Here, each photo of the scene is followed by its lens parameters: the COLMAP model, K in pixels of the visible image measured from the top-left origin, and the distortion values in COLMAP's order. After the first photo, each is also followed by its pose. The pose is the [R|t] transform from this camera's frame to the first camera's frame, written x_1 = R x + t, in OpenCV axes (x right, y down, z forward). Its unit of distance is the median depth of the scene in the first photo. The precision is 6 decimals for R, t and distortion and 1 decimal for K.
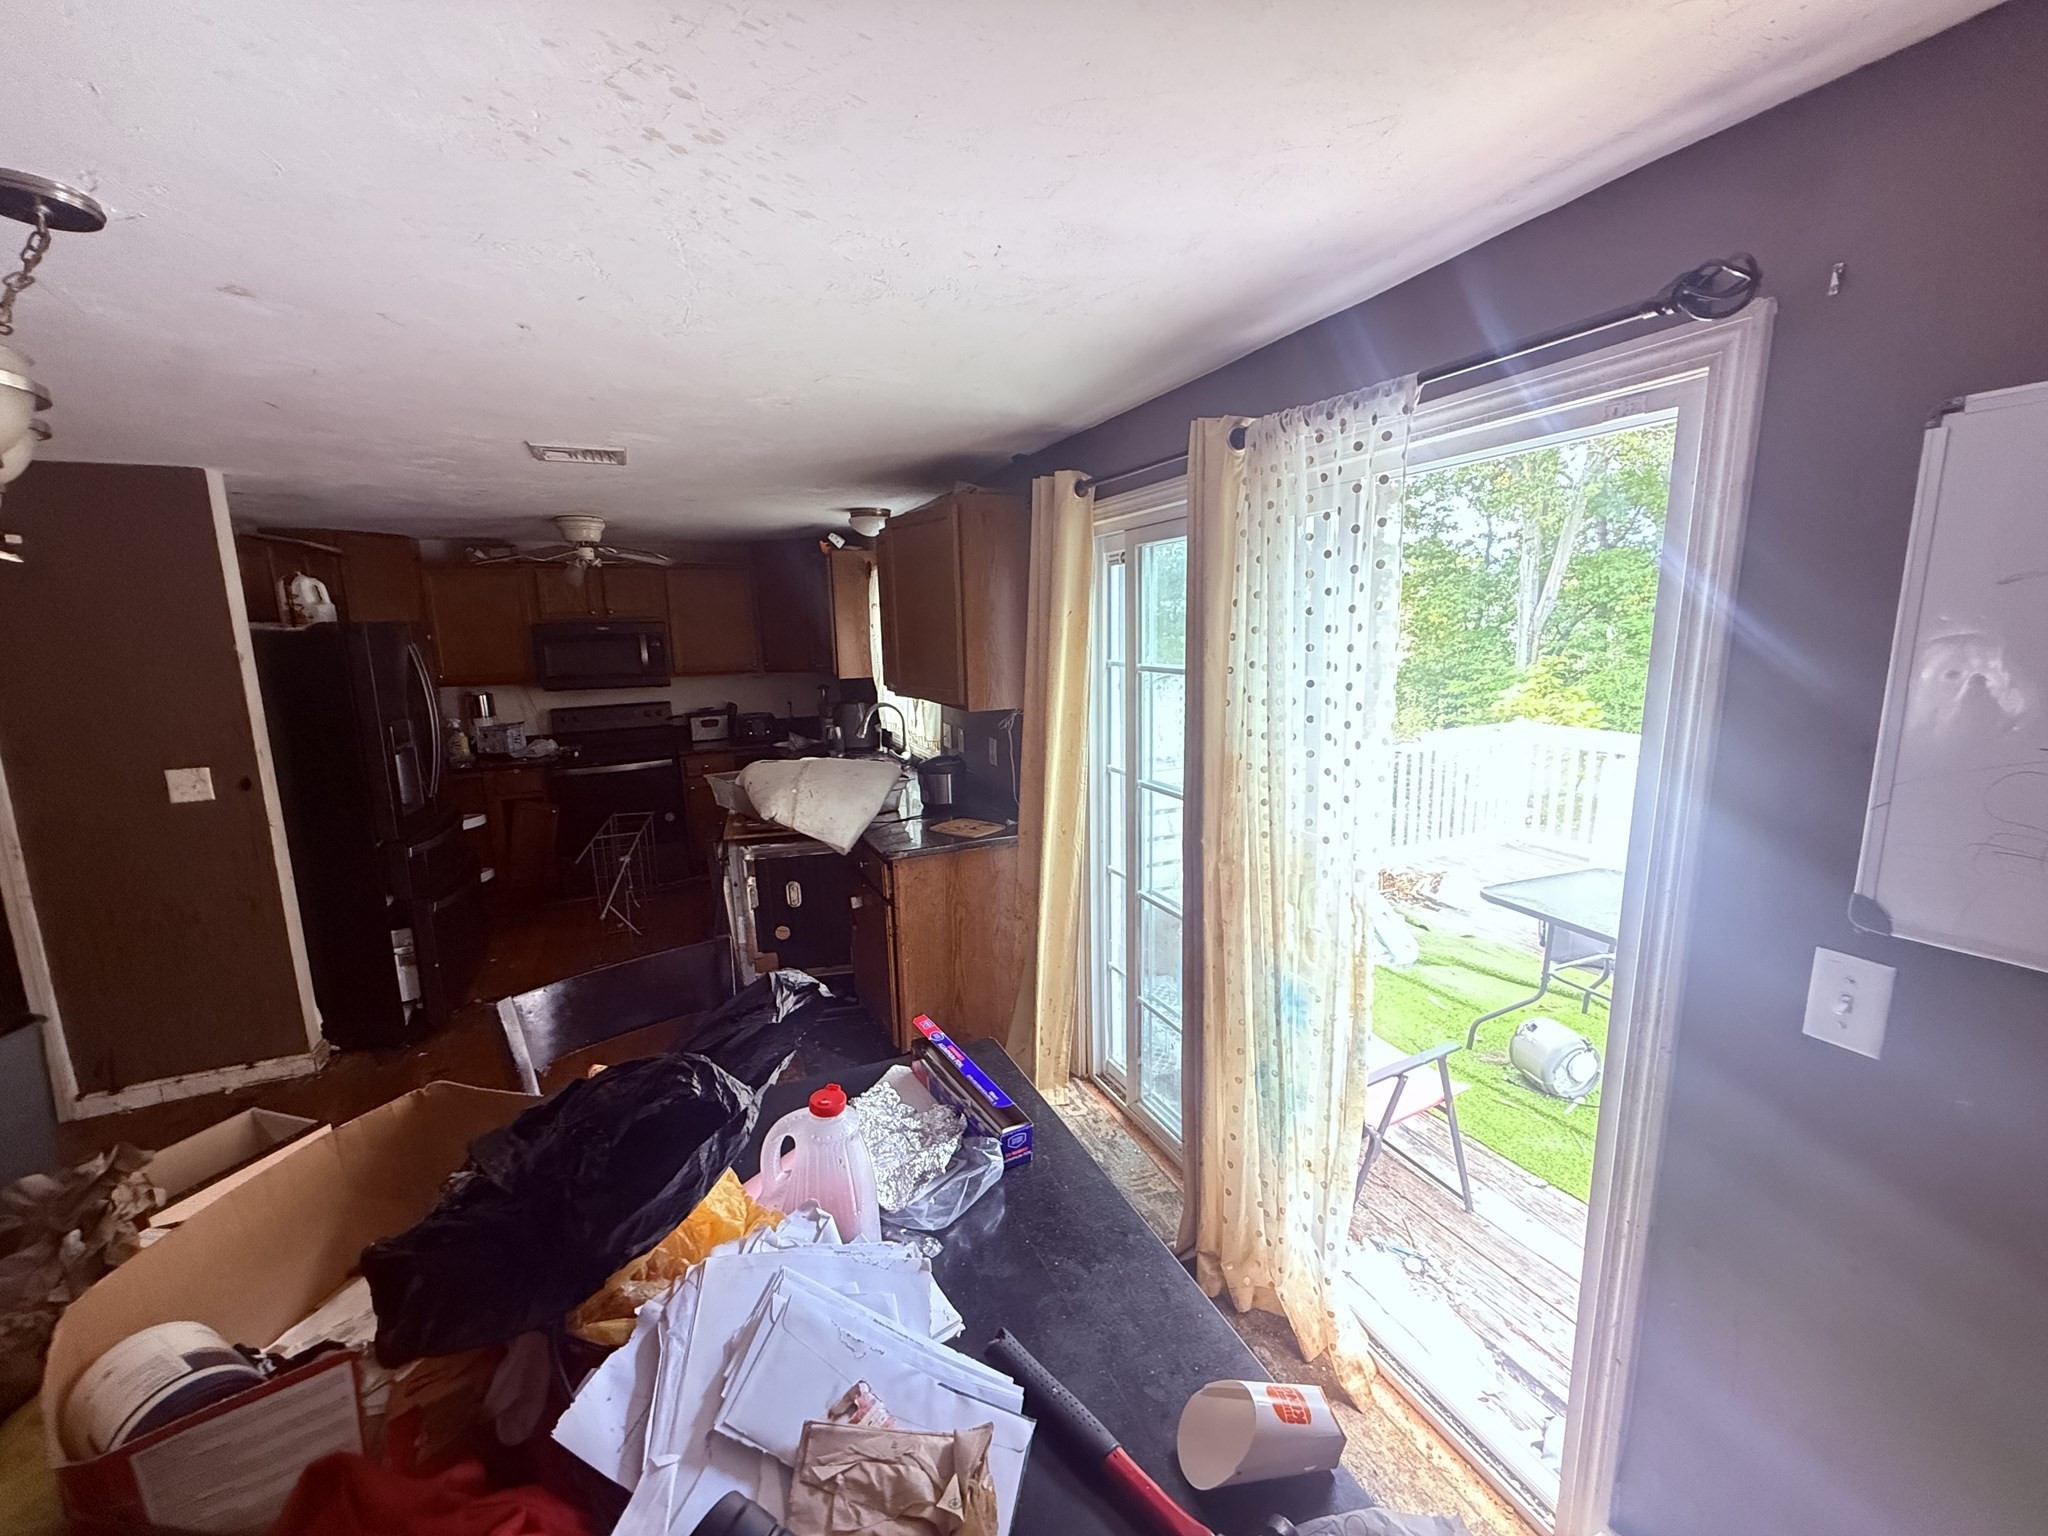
lens RADIAL K [[816.3, 0, 1021.1], [0, 816.3, 766.2], [0, 0, 1]] dist [-0.000427, -0.000077]
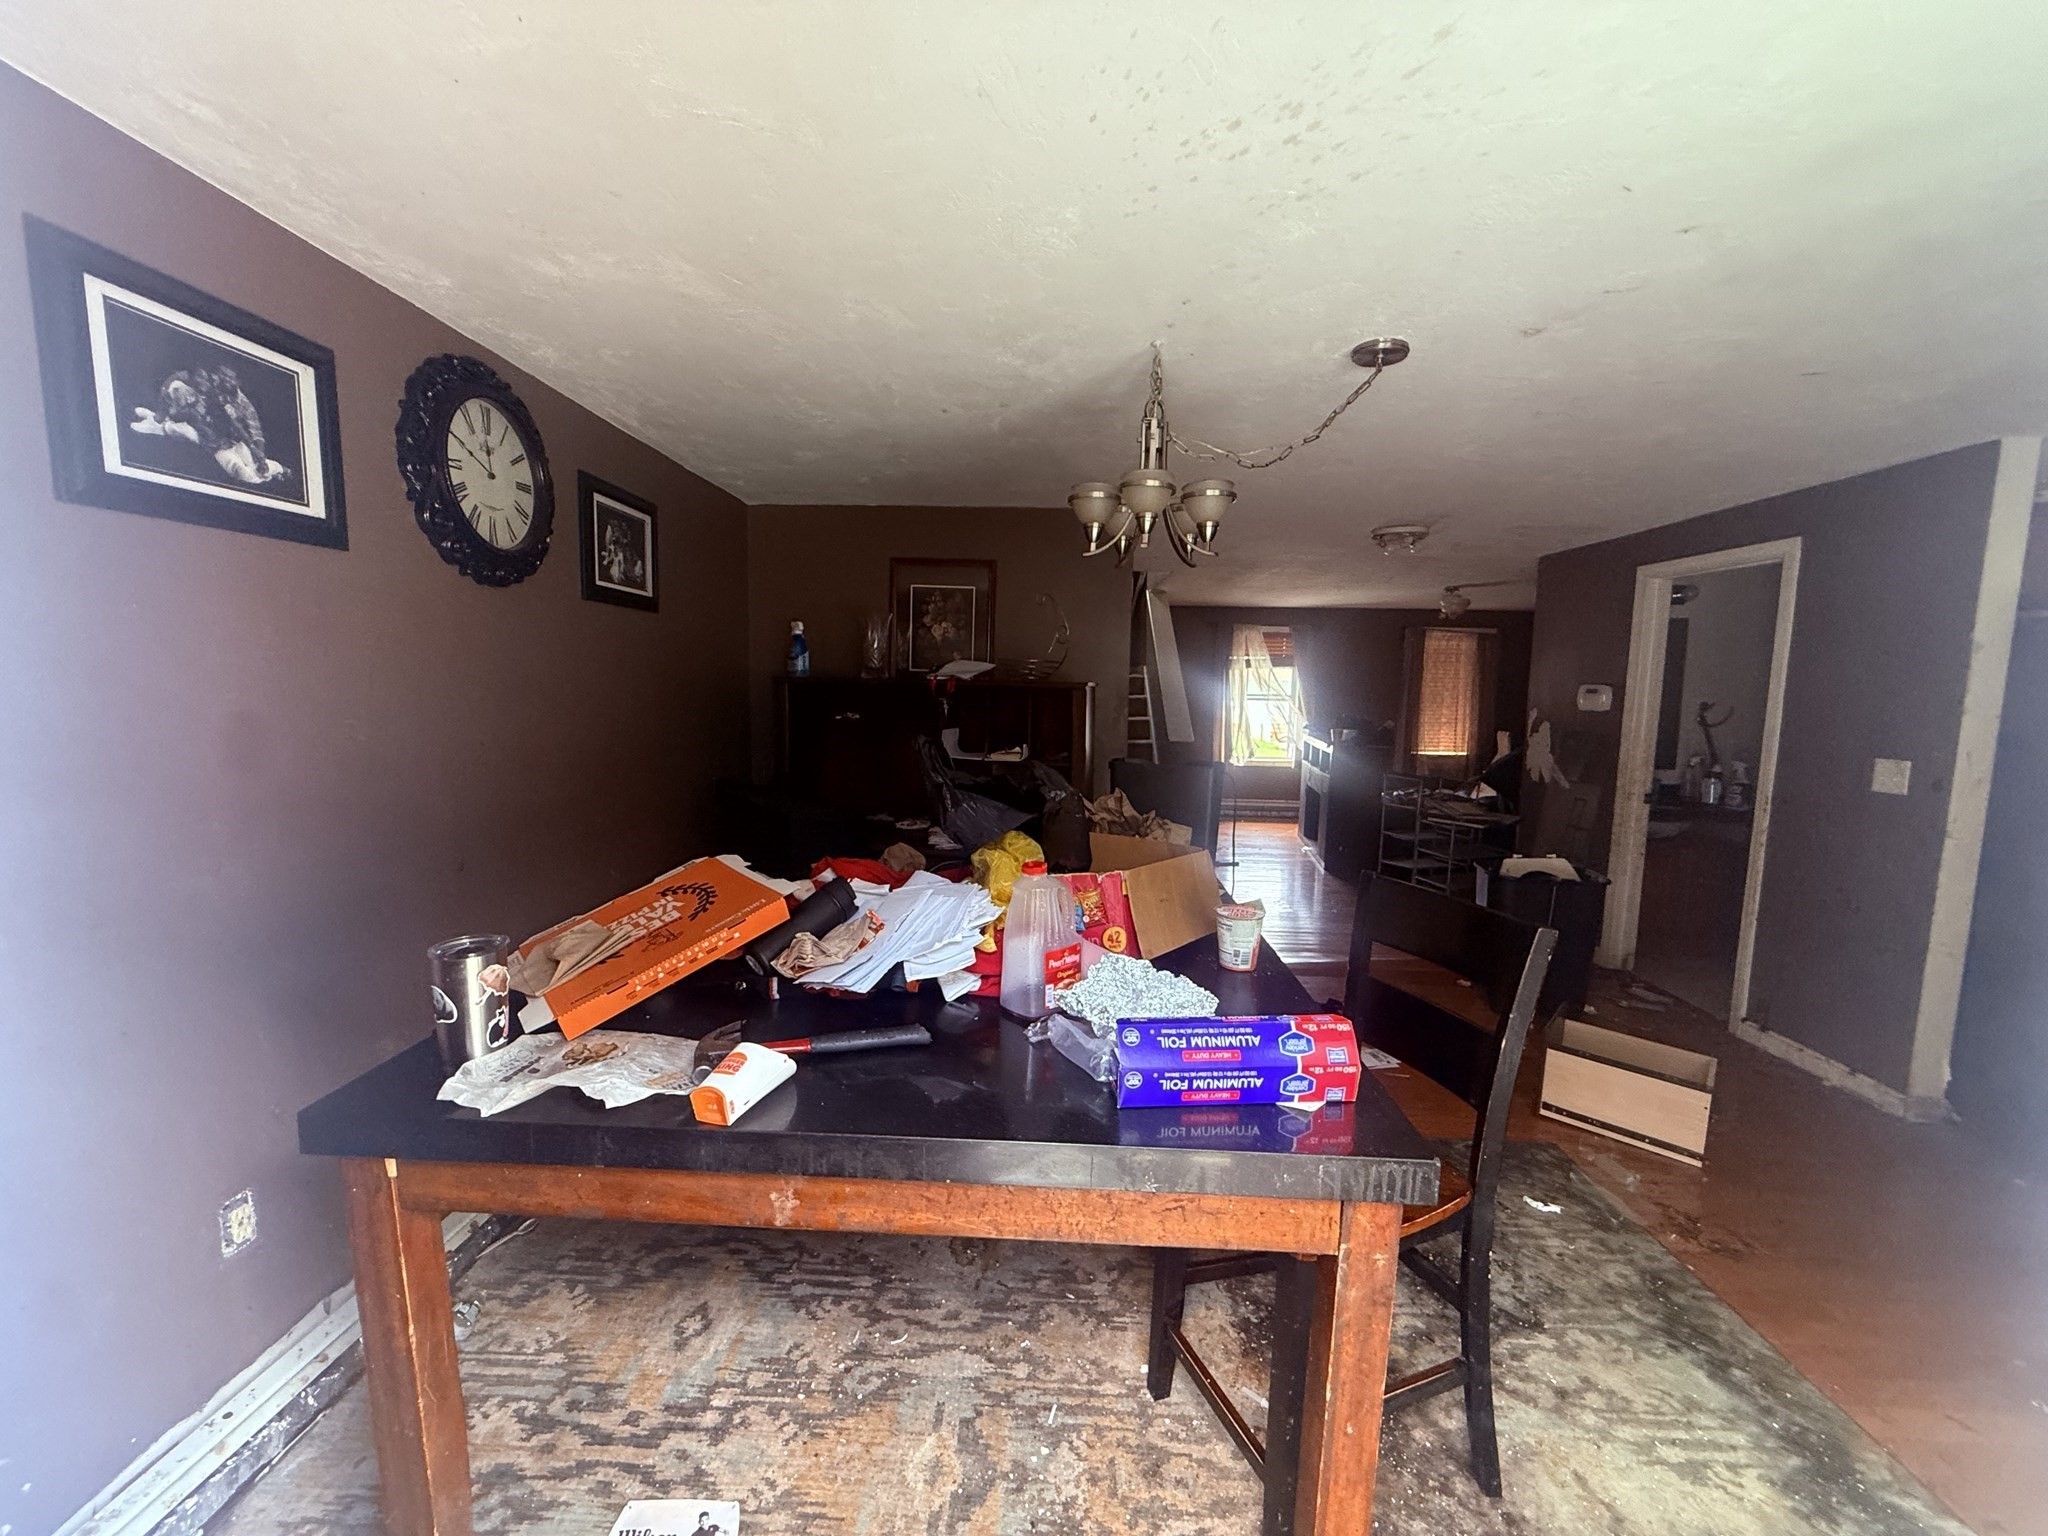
lens RADIAL K [[816.3, 0, 1021.1], [0, 816.3, 766.2], [0, 0, 1]] dist [-0.000427, -0.000077]
pose [[-0.438109, 0.107351, -0.892489, 0.264977], [-0.161081, 0.967398, 0.195433, -0.010292], [0.884372, 0.229384, -0.406534, 0.387098]]
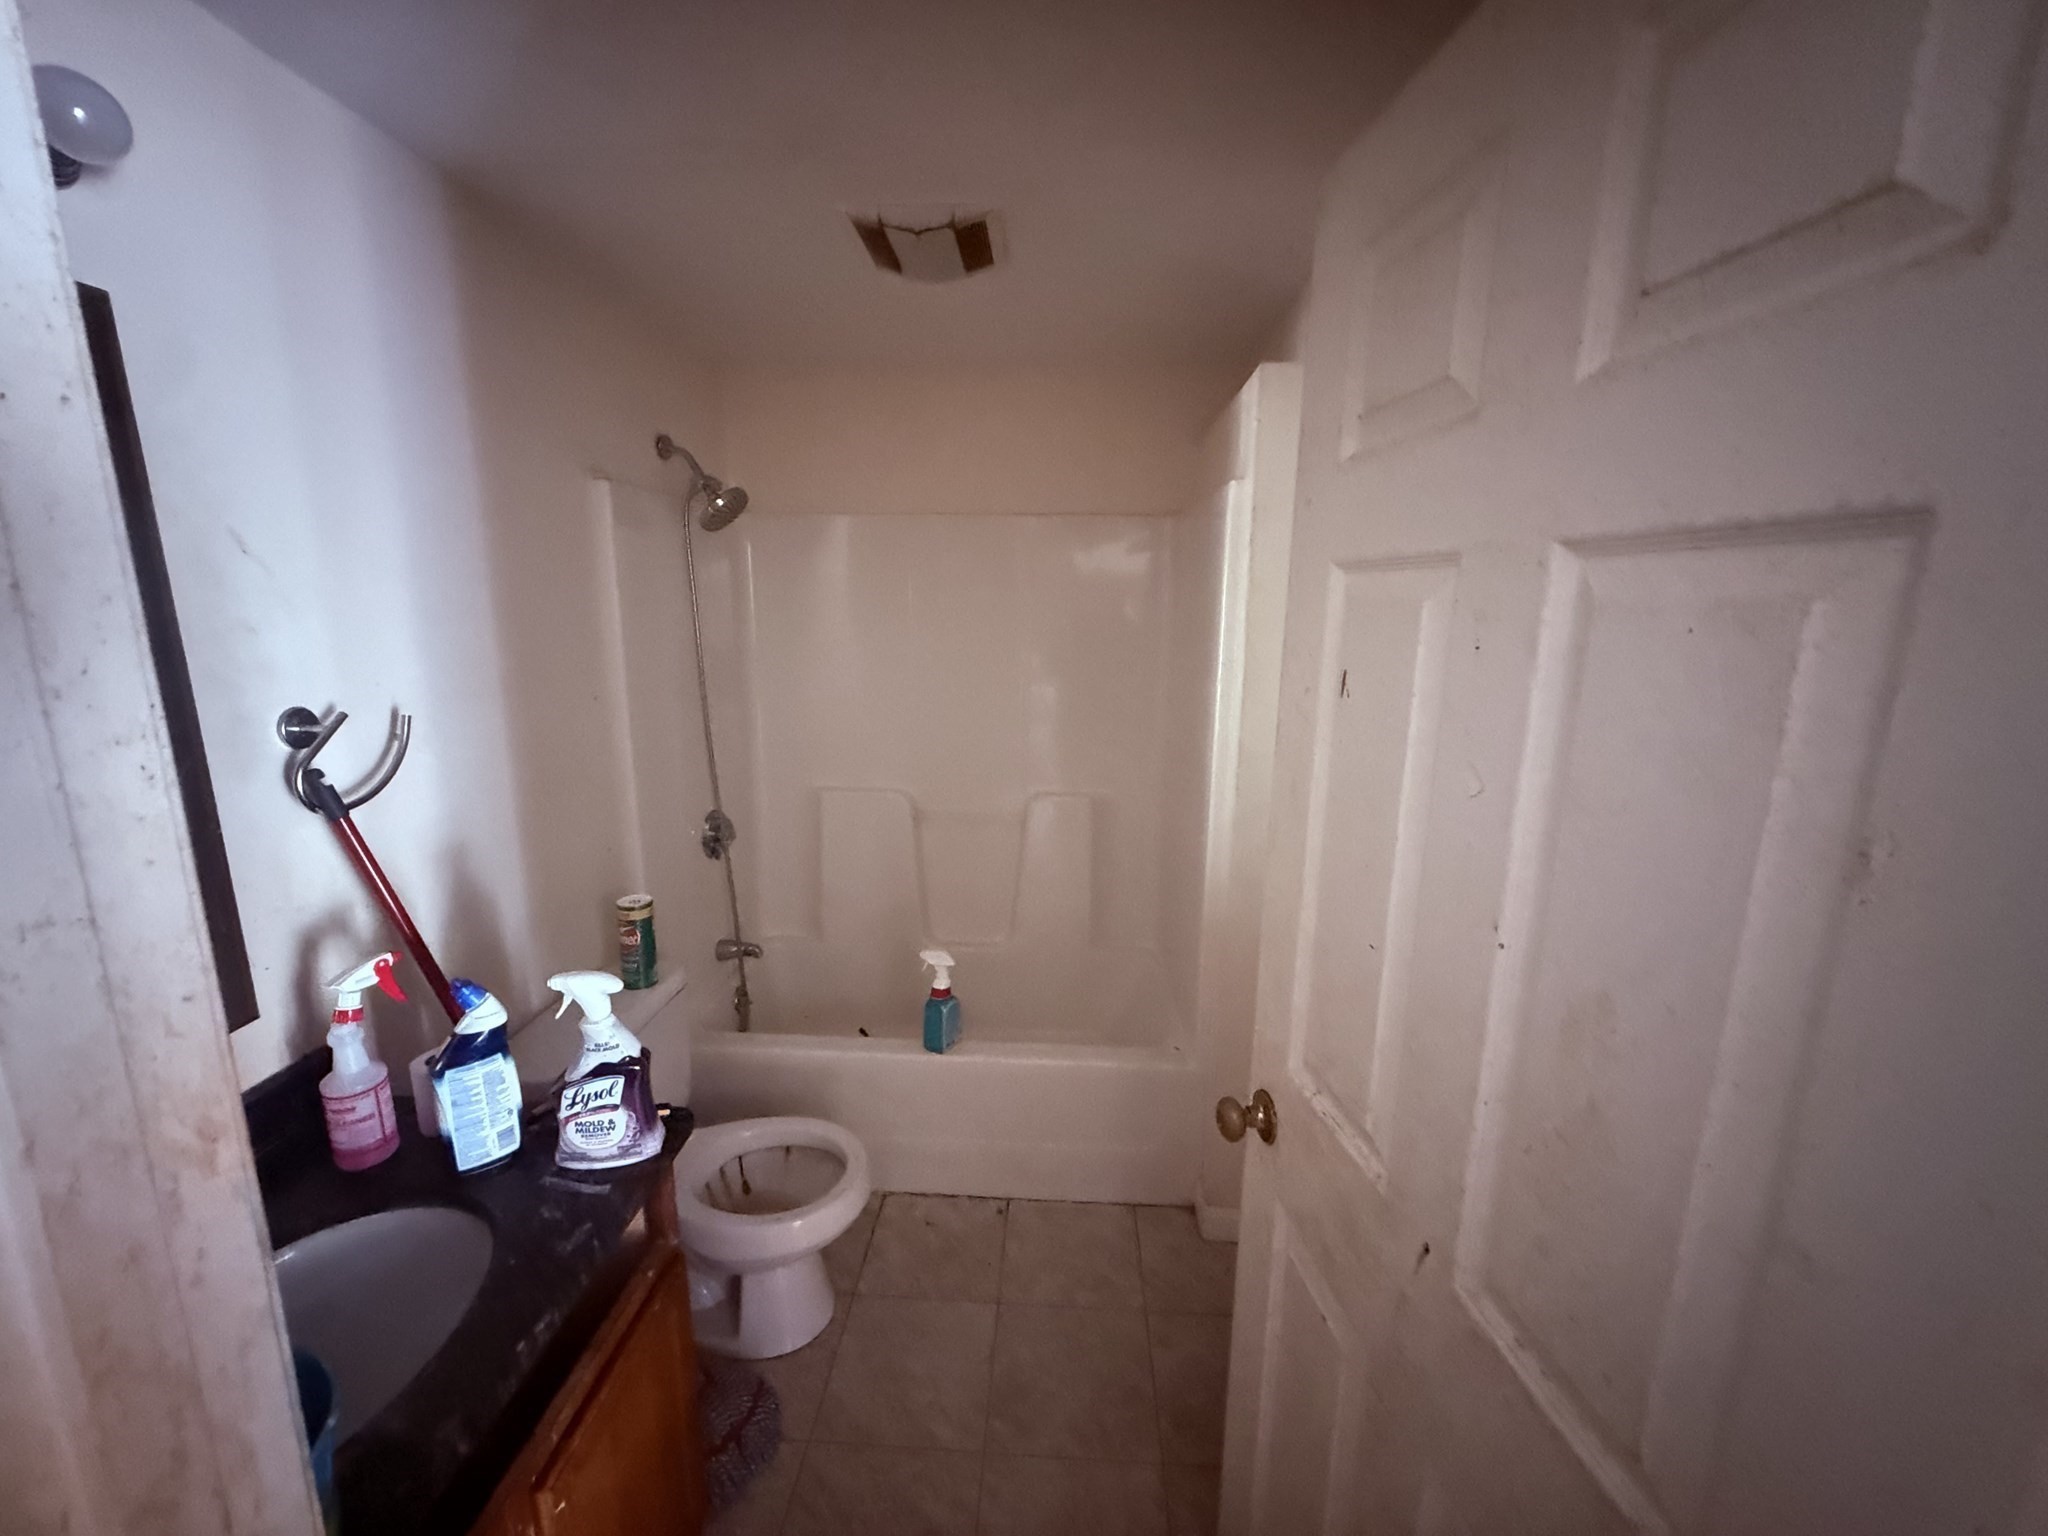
lens RADIAL K [[814.0, 0, 1022.3], [0, 814.0, 768.6], [0, 0, 1]] dist [0.000086, 0.000063]
pose [[0.887198, 0.122410, -0.444855, -1.065661], [-0.102946, 0.992376, 0.067761, -0.058478], [0.449759, -0.014321, 0.893035, 0.661372]]
